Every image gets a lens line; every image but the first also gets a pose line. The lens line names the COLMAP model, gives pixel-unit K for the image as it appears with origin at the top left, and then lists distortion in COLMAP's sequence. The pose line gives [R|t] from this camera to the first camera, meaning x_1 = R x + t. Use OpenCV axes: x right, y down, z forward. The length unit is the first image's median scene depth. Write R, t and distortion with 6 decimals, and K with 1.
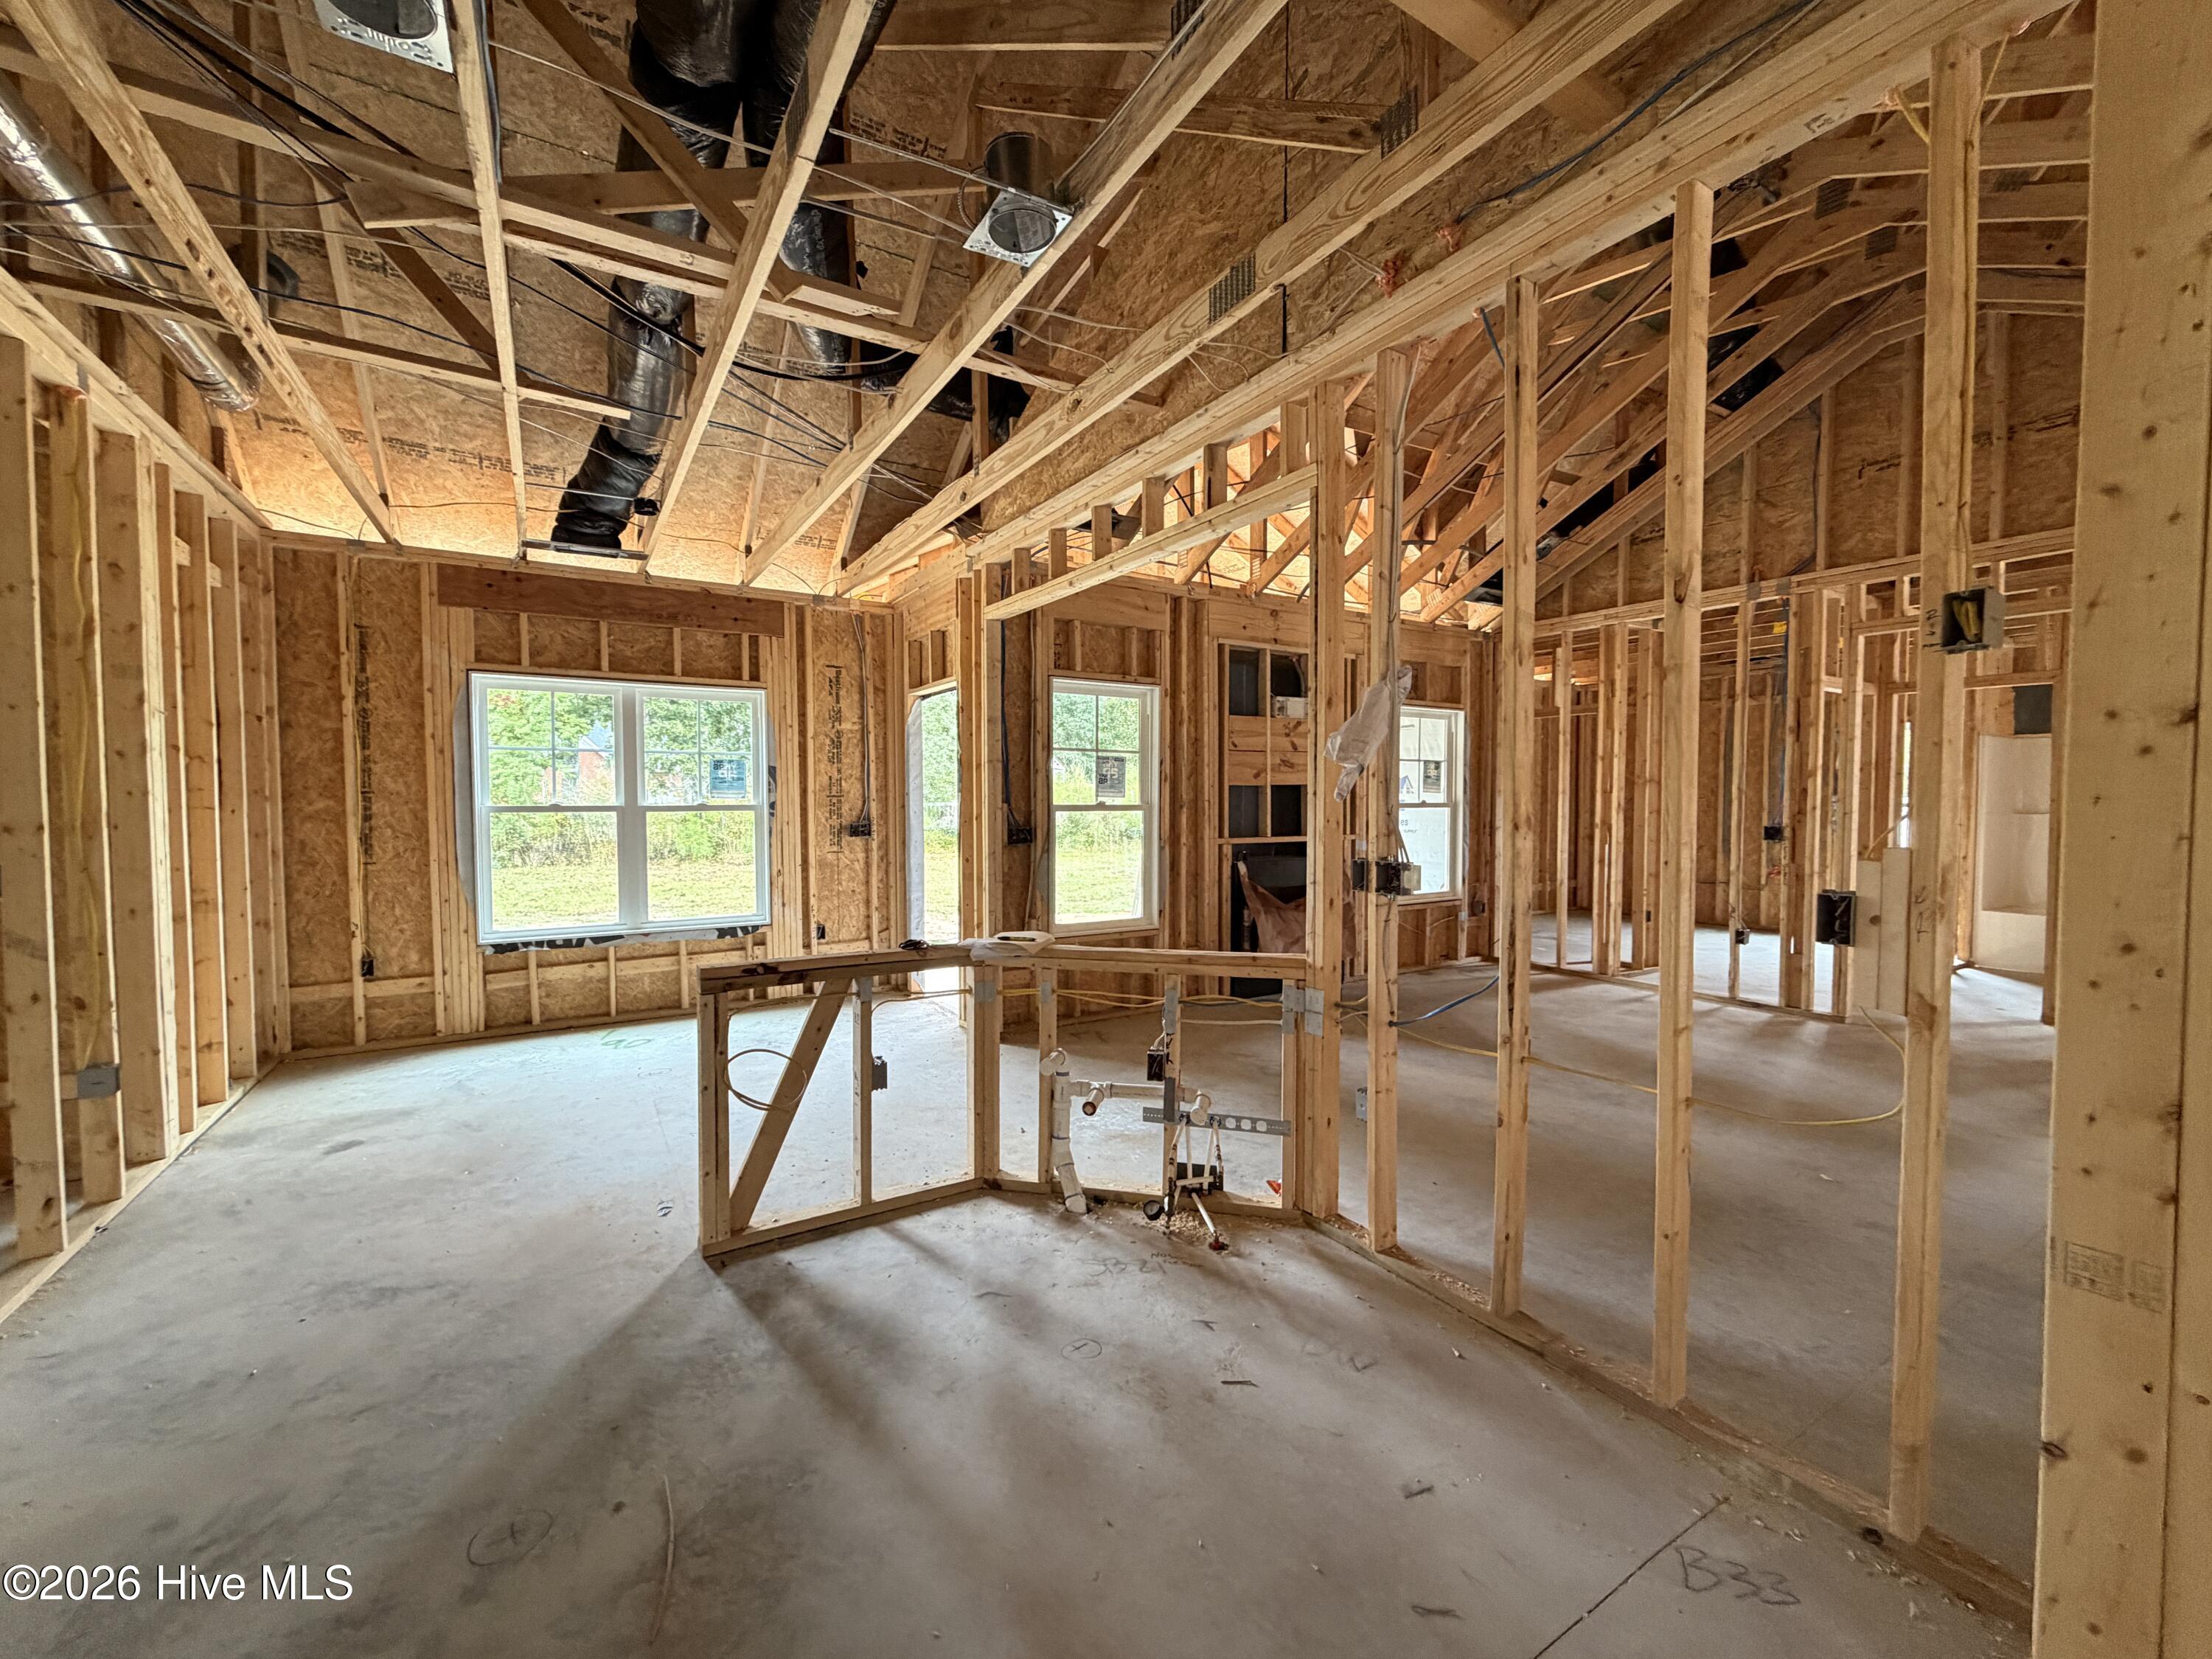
lens RADIAL K [[881.1, 0, 1109.3], [0, 881.1, 830.3], [0, 0, 1]] dist [-0.000853, 0.000433]
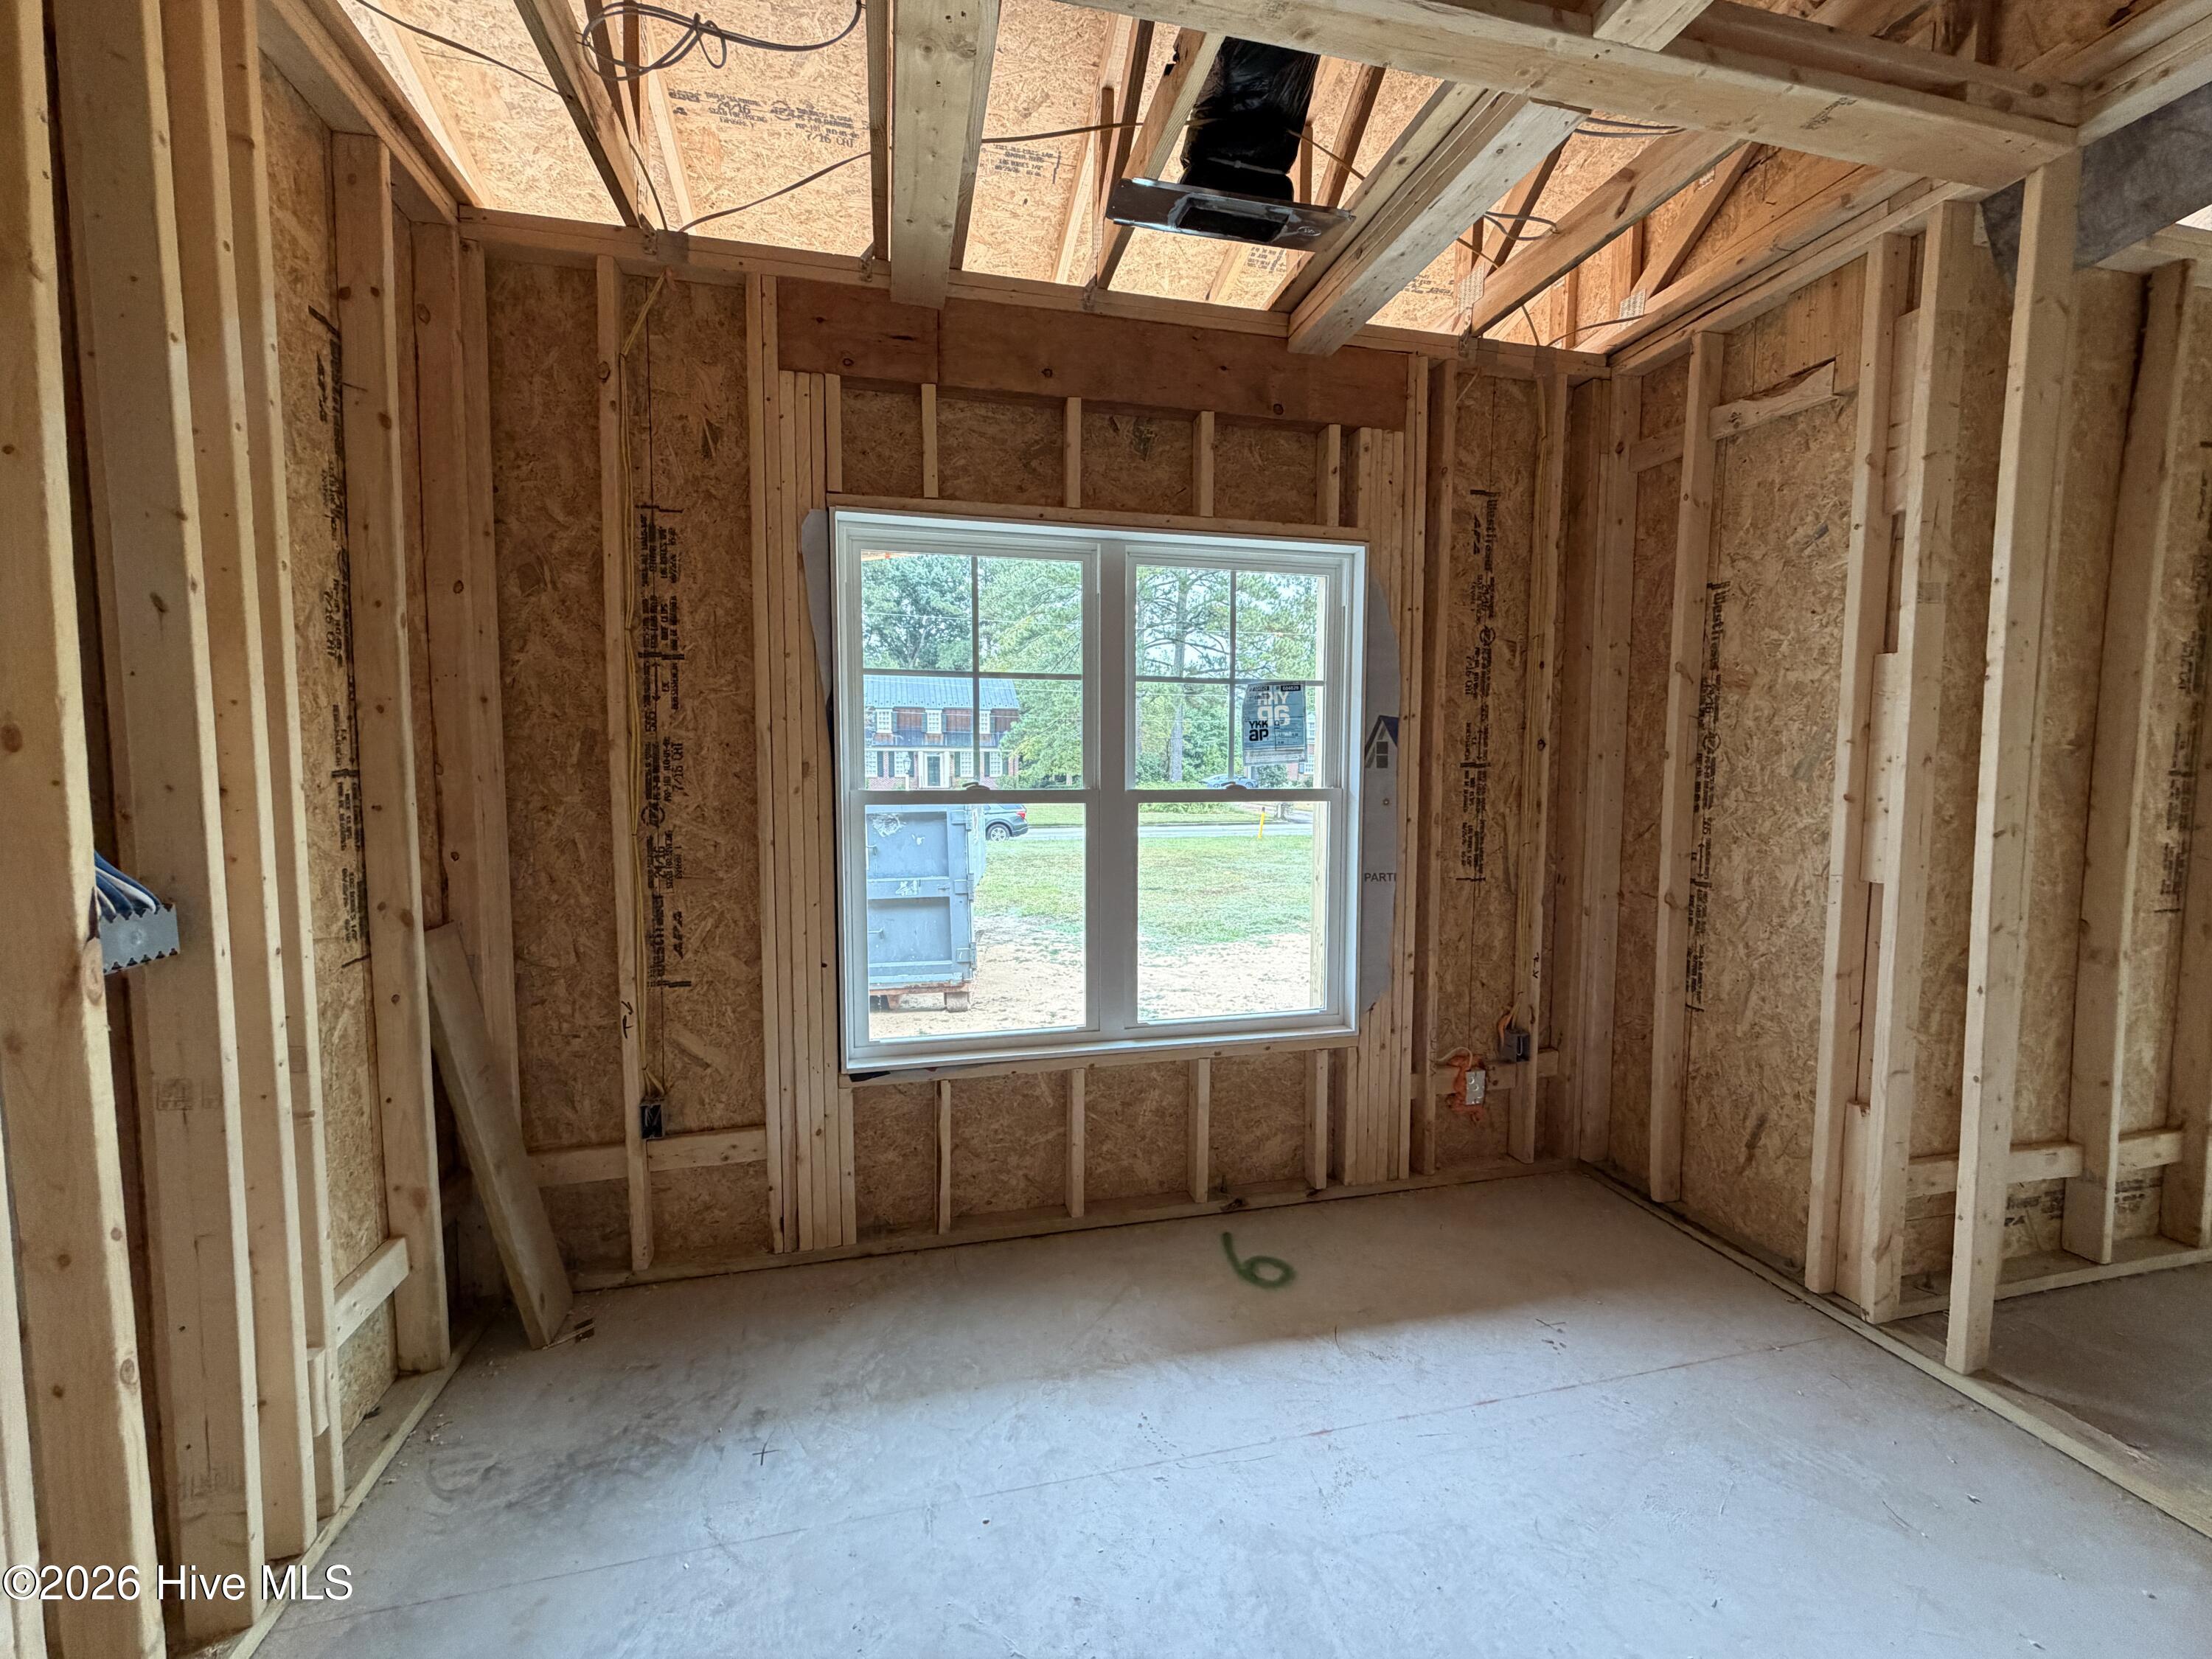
lens RADIAL K [[881.1, 0, 1095.6], [0, 881.1, 832.7], [0, 0, 1]] dist [-0.000853, 0.000433]
pose [[0.946877, 0.026088, -0.320537, -0.428310], [-0.016100, 0.999300, 0.033772, -0.023094], [0.321194, -0.026817, 0.946634, 0.582347]]
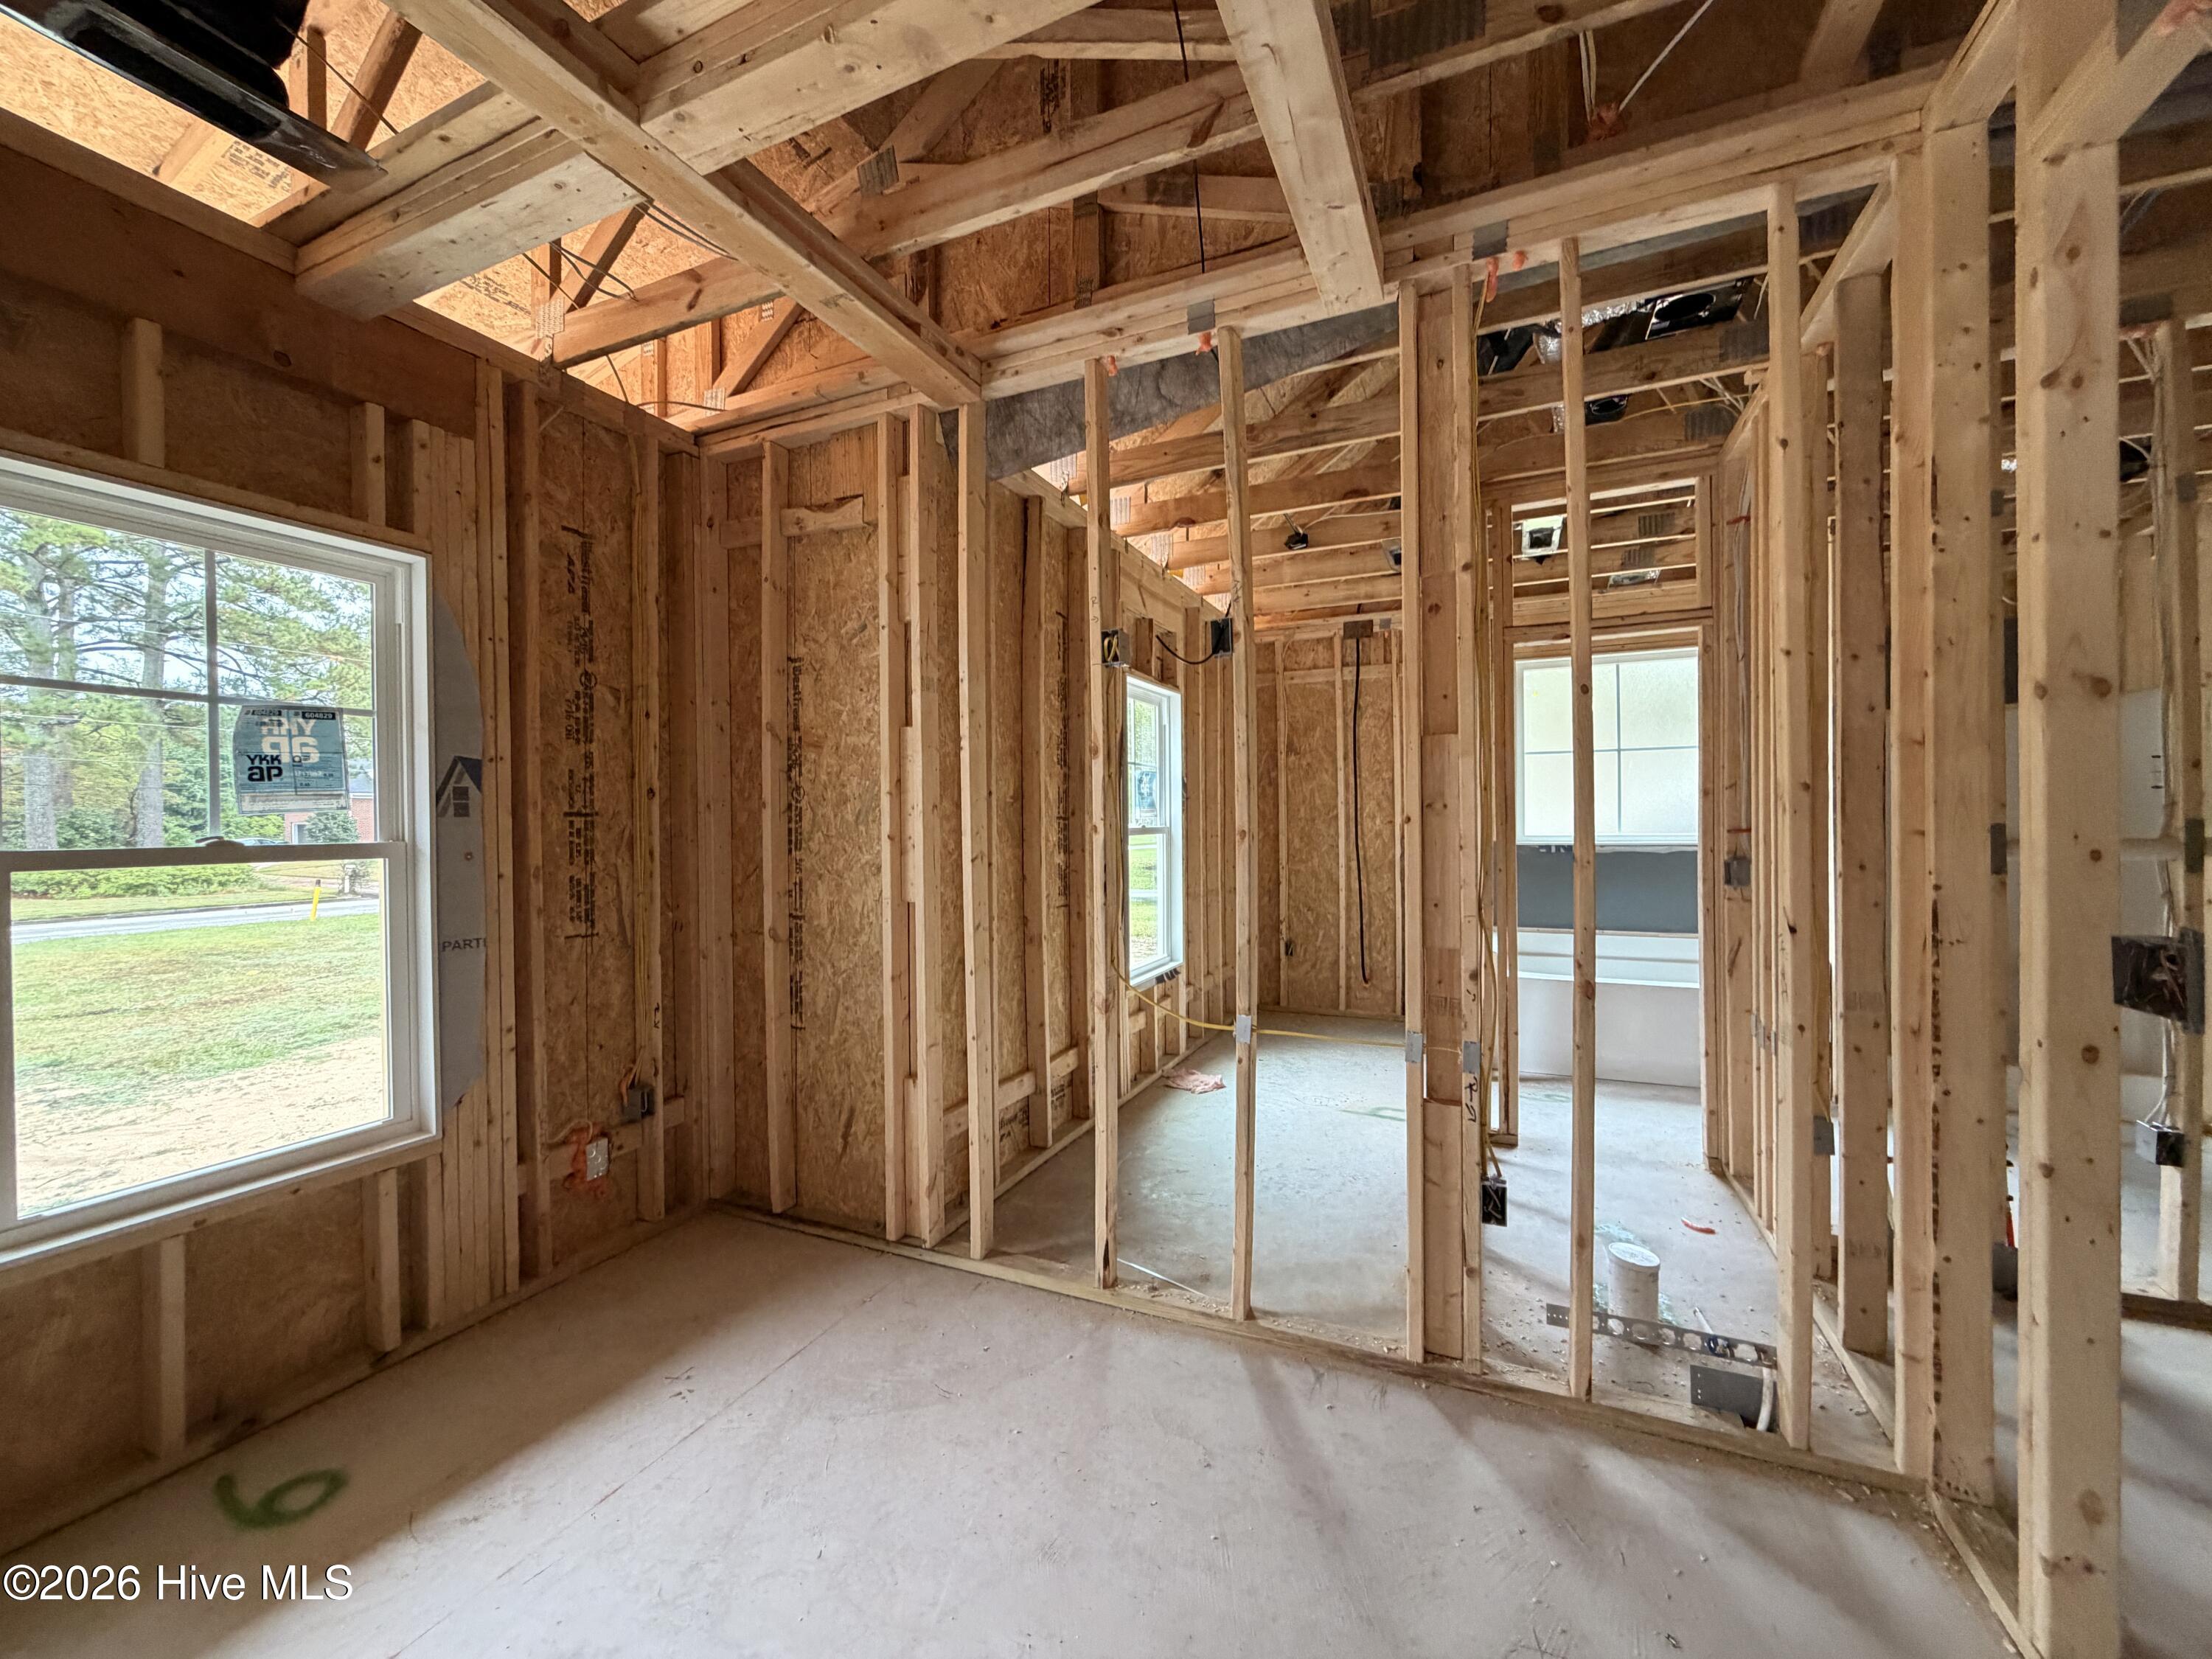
lens RADIAL K [[881.1, 0, 1115.8], [0, 881.1, 836.6], [0, 0, 1]] dist [-0.000853, 0.000433]
pose [[0.834997, -0.014057, 0.550075, -0.403537], [0.033043, 0.999151, -0.024625, -0.014173], [-0.549262, 0.038738, 0.834752, 0.574987]]
